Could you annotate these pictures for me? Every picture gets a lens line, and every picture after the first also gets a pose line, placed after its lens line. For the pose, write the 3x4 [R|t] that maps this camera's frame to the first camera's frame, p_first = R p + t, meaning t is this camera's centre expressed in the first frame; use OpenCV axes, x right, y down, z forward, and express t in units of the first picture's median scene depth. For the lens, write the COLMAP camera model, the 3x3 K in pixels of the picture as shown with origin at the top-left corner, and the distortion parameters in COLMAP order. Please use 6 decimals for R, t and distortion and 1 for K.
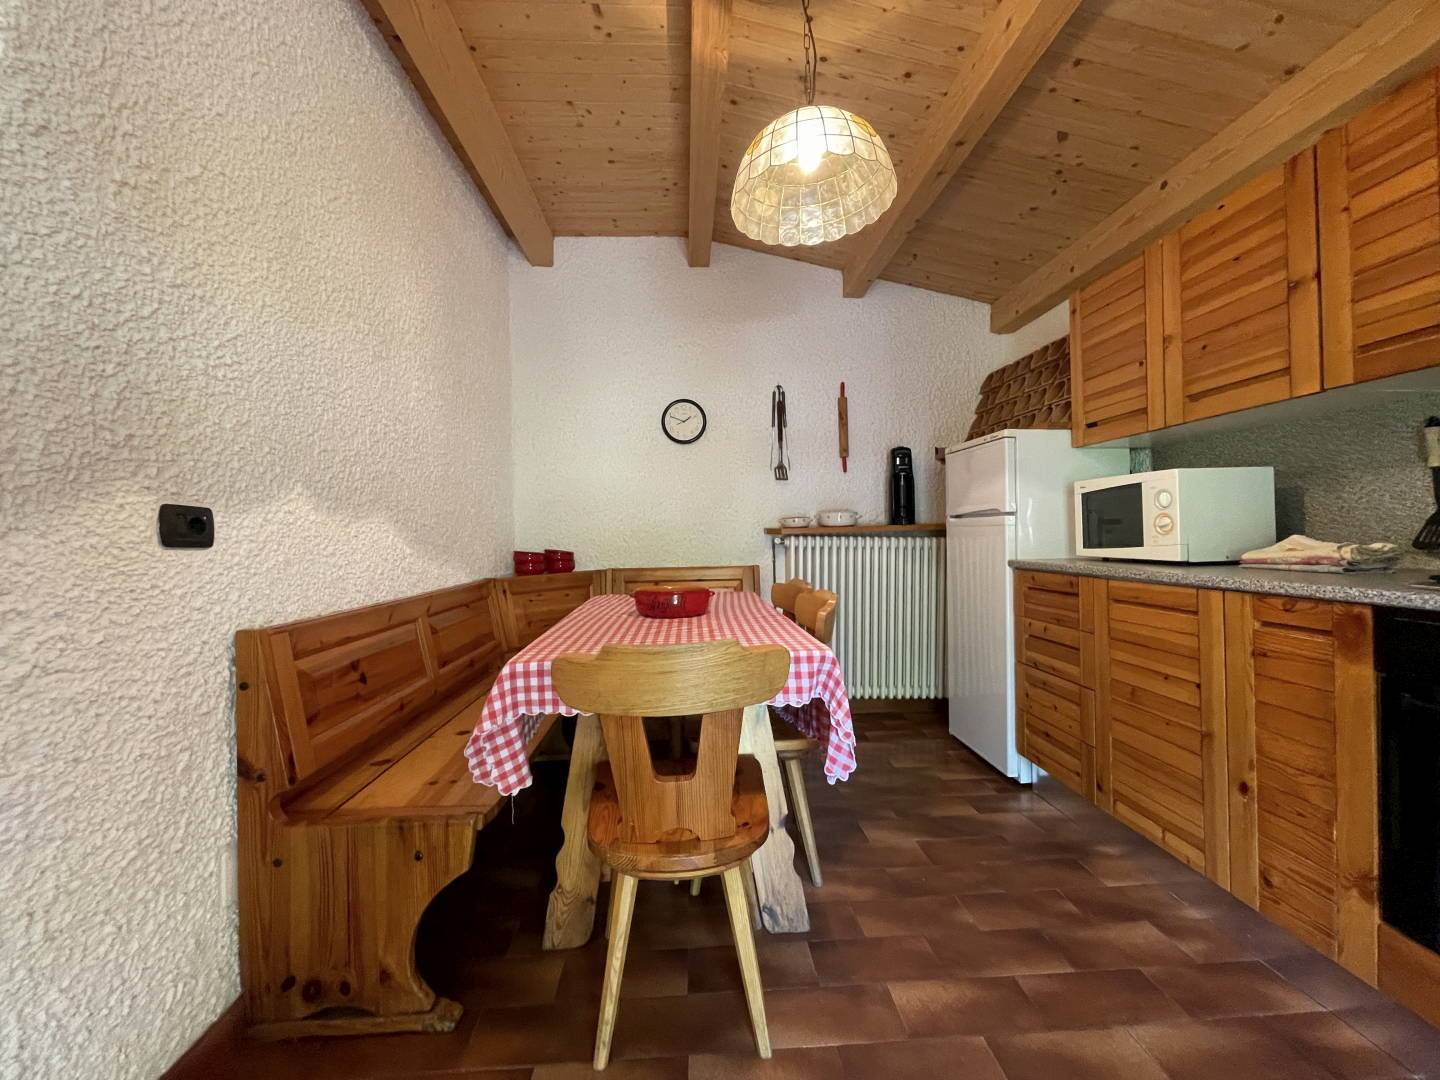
lens RADIAL K [[585.6, 0, 725.2], [0, 585.6, 533.1], [0, 0, 1]] dist [-0.001652, -0.000229]
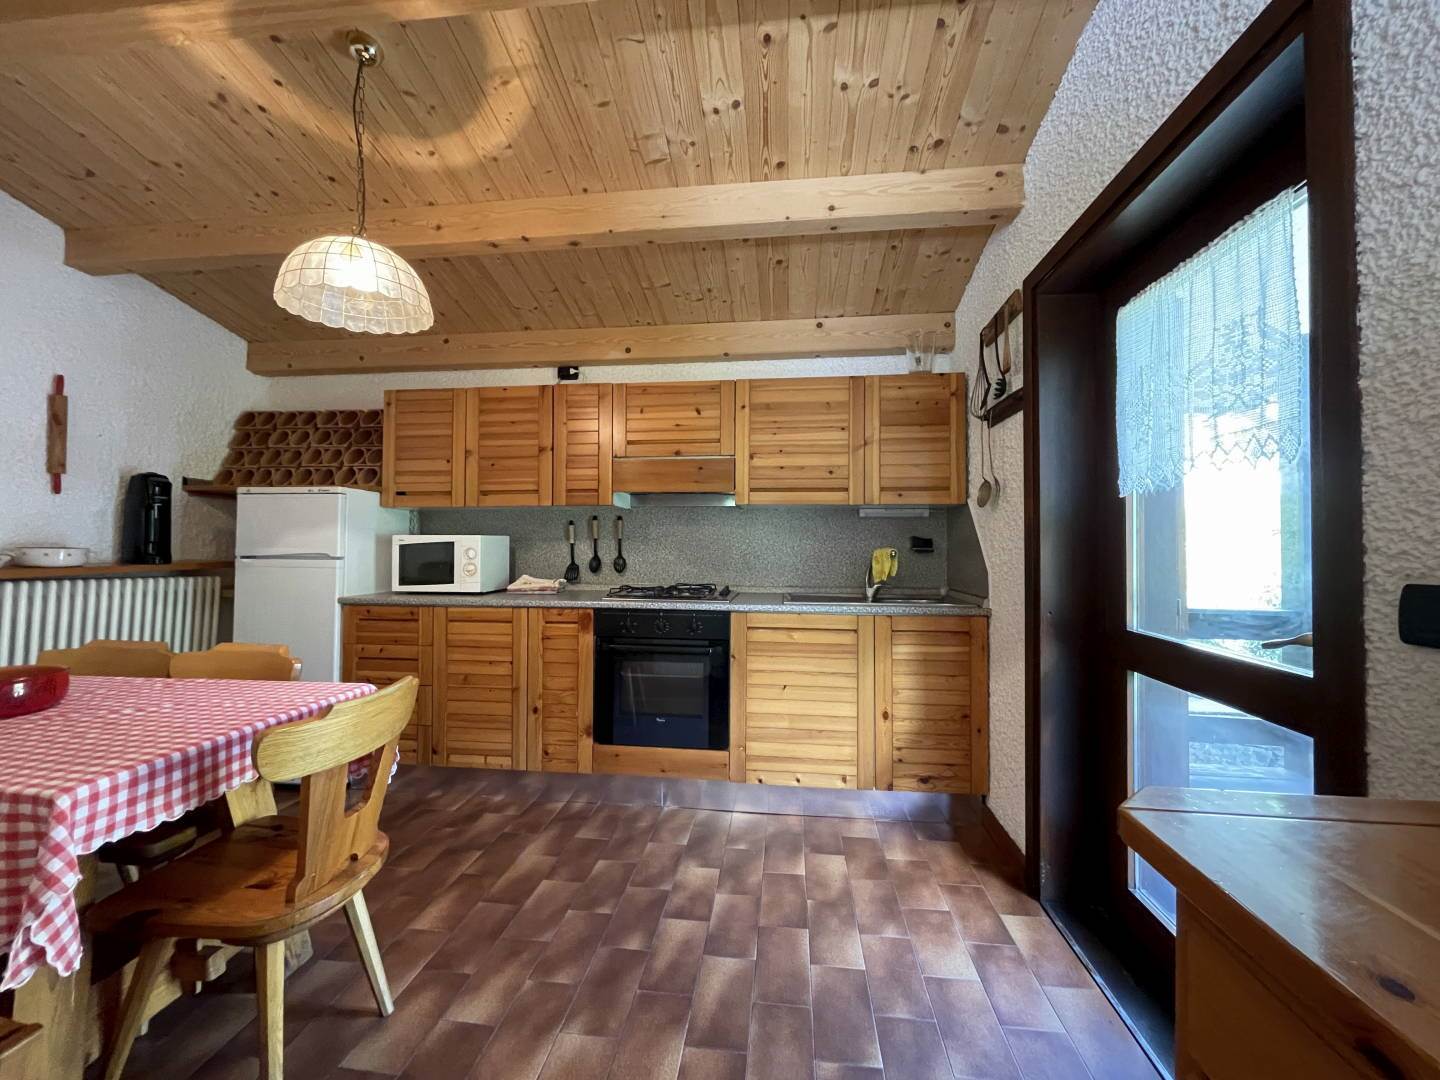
lens RADIAL K [[585.6, 0, 720.6], [0, 585.6, 534.7], [0, 0, 1]] dist [-0.001652, -0.000229]
pose [[0.166640, 0.038978, 0.985247, -0.706139], [-0.007633, 0.999239, -0.038241, -0.053593], [-0.985988, -0.001148, 0.166810, 0.062005]]
